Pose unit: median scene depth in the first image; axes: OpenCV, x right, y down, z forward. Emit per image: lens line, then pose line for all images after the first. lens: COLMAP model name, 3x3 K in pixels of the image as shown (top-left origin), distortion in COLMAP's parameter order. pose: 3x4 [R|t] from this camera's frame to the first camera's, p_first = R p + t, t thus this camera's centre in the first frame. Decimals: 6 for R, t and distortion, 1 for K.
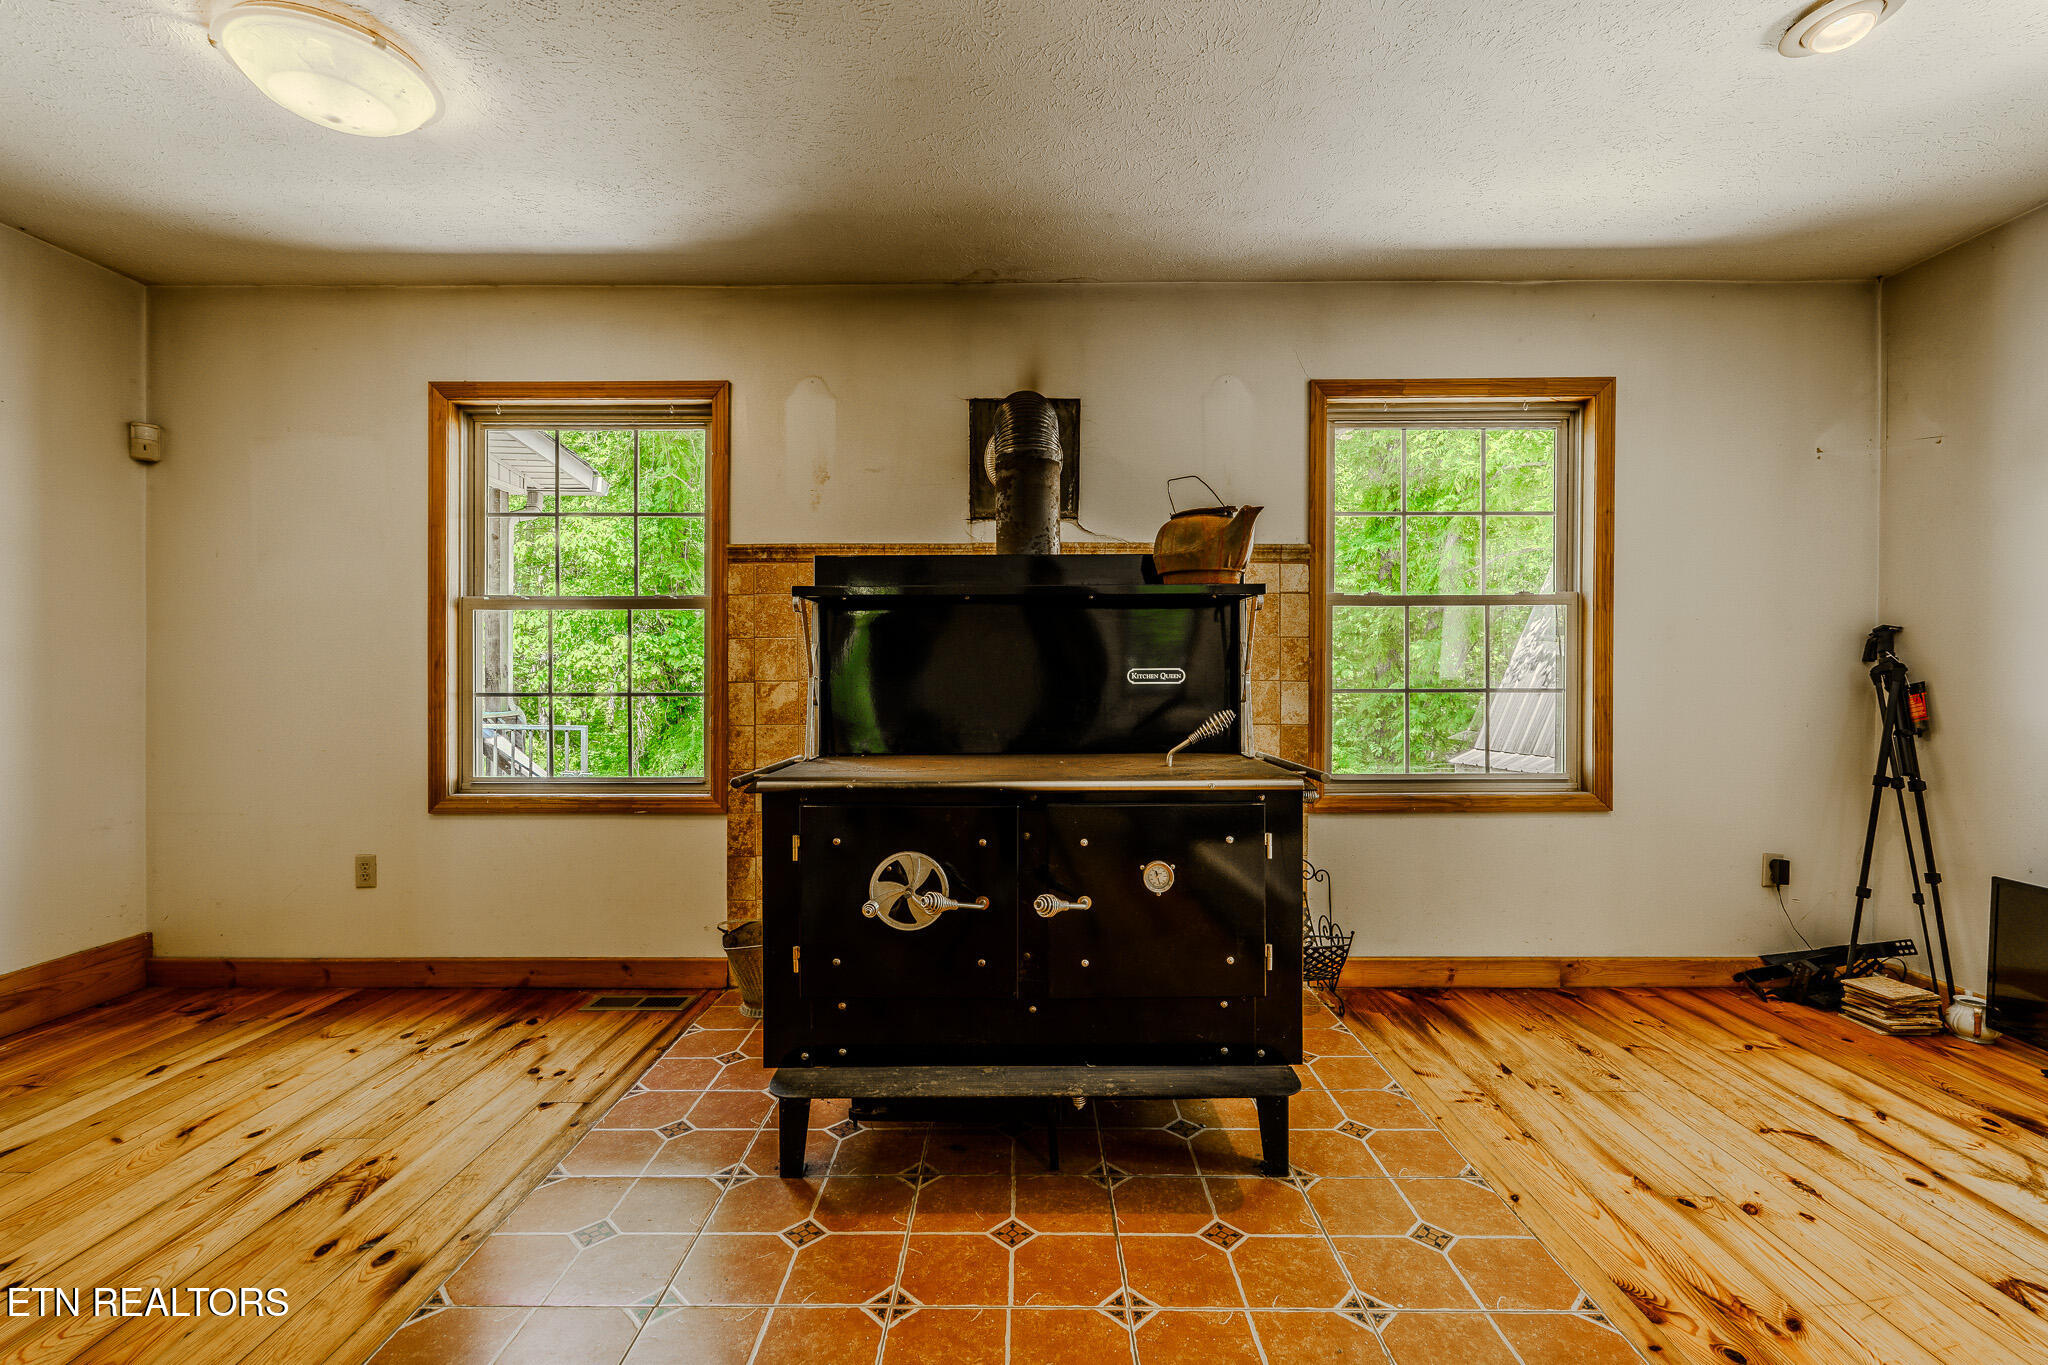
lens RADIAL K [[910.0, 0, 1044.7], [0, 910.0, 680.0], [0, 0, 1]] dist [-0.000866, 0.000295]
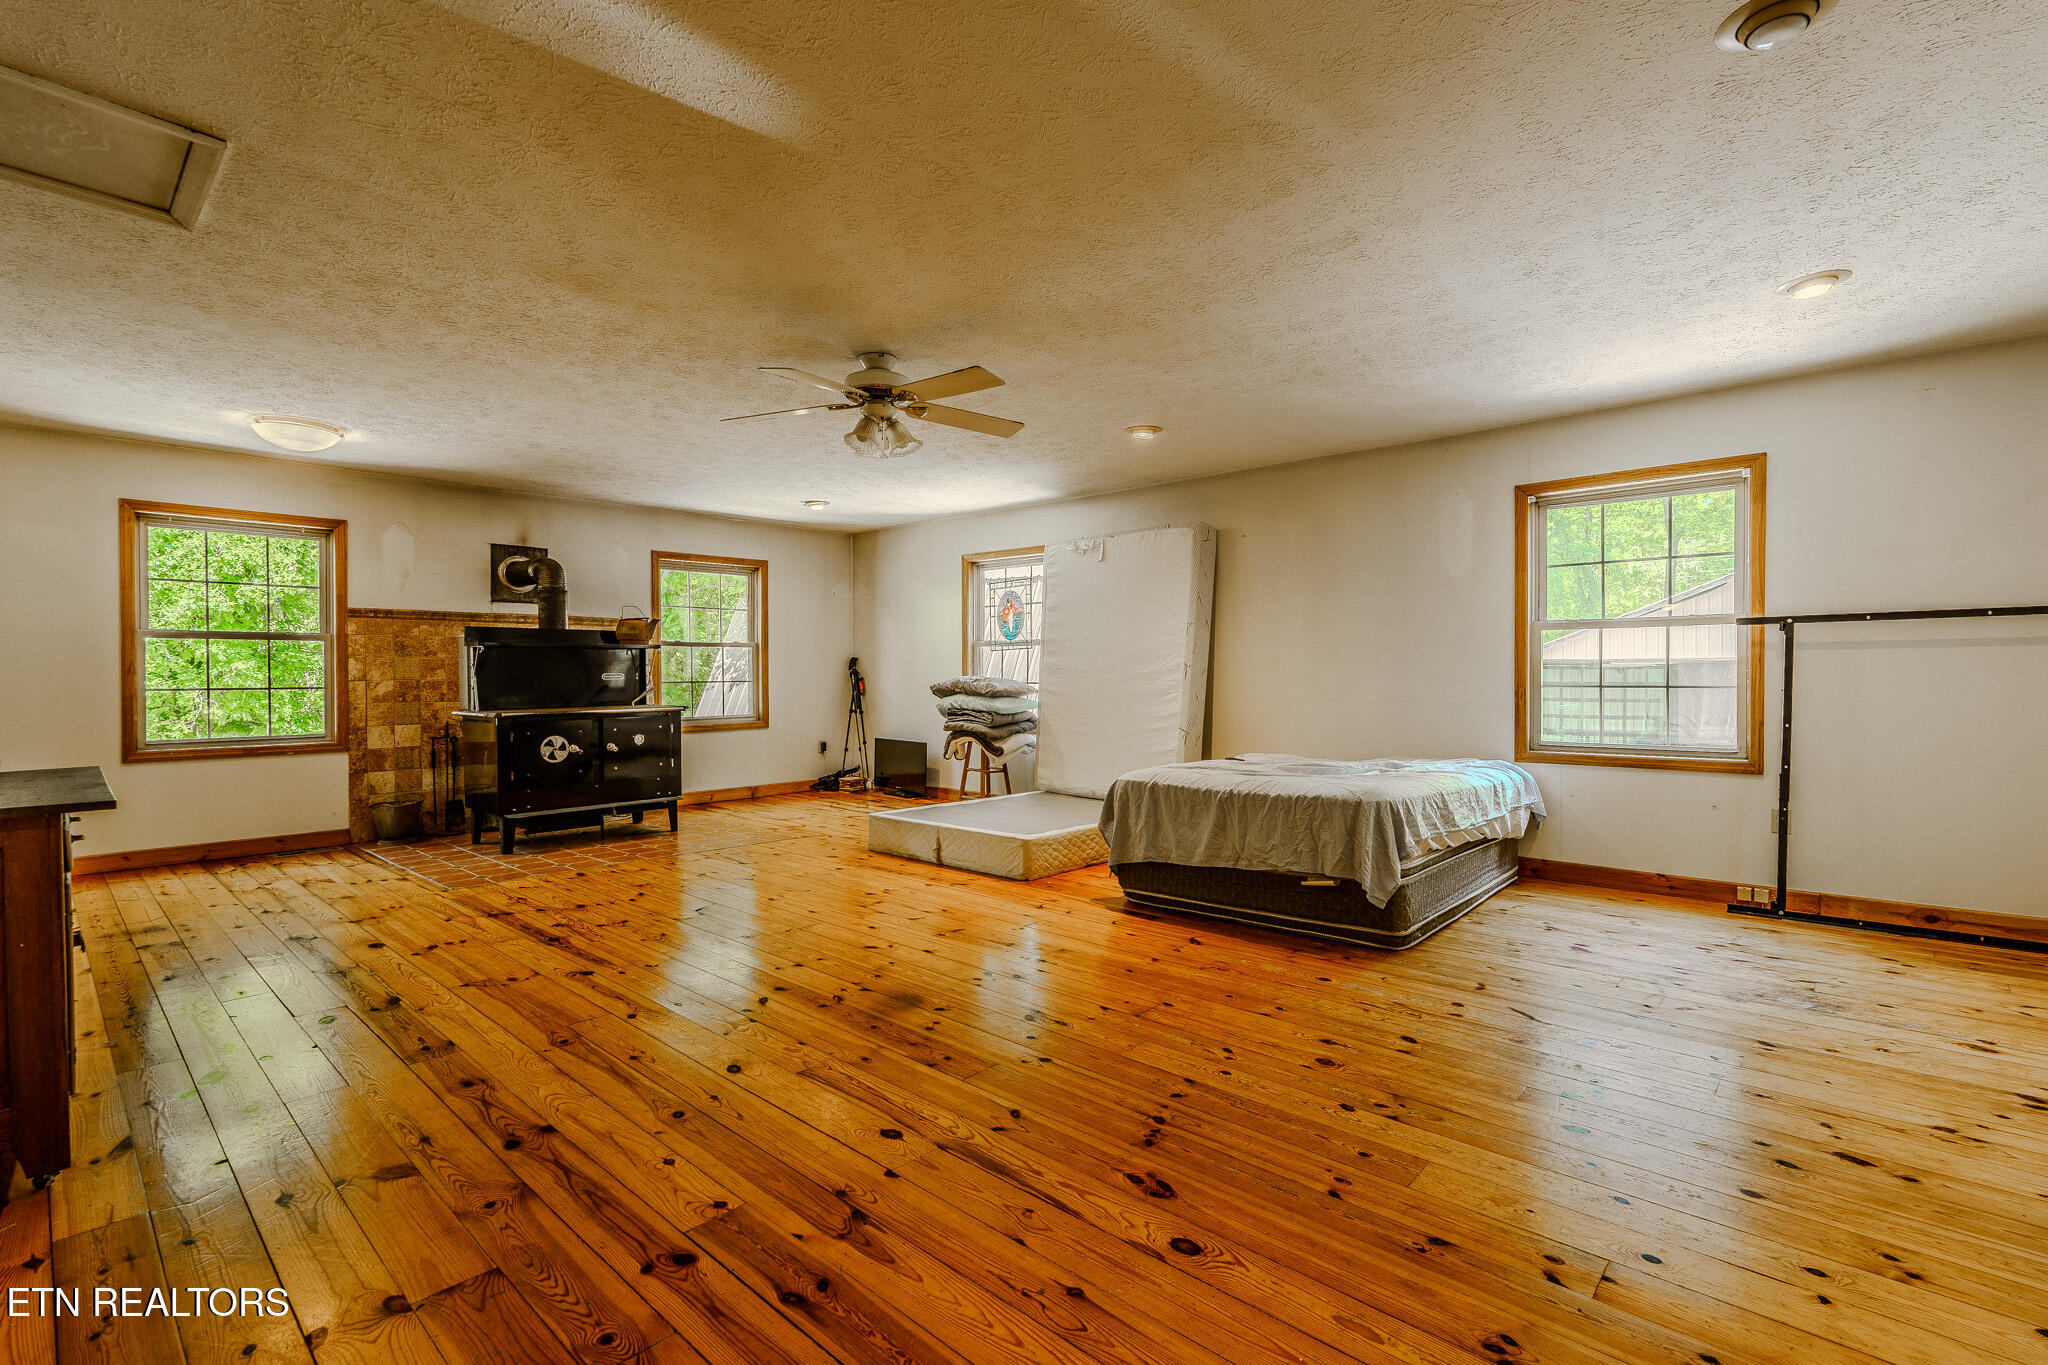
lens RADIAL K [[910.0, 0, 1041.2], [0, 910.0, 682.3], [0, 0, 1]] dist [-0.000866, 0.000295]
pose [[0.666334, -0.011042, 0.745572, -0.795390], [0.009208, 0.999936, 0.006580, 0.005851], [-0.745597, 0.002481, 0.666393, -1.314626]]
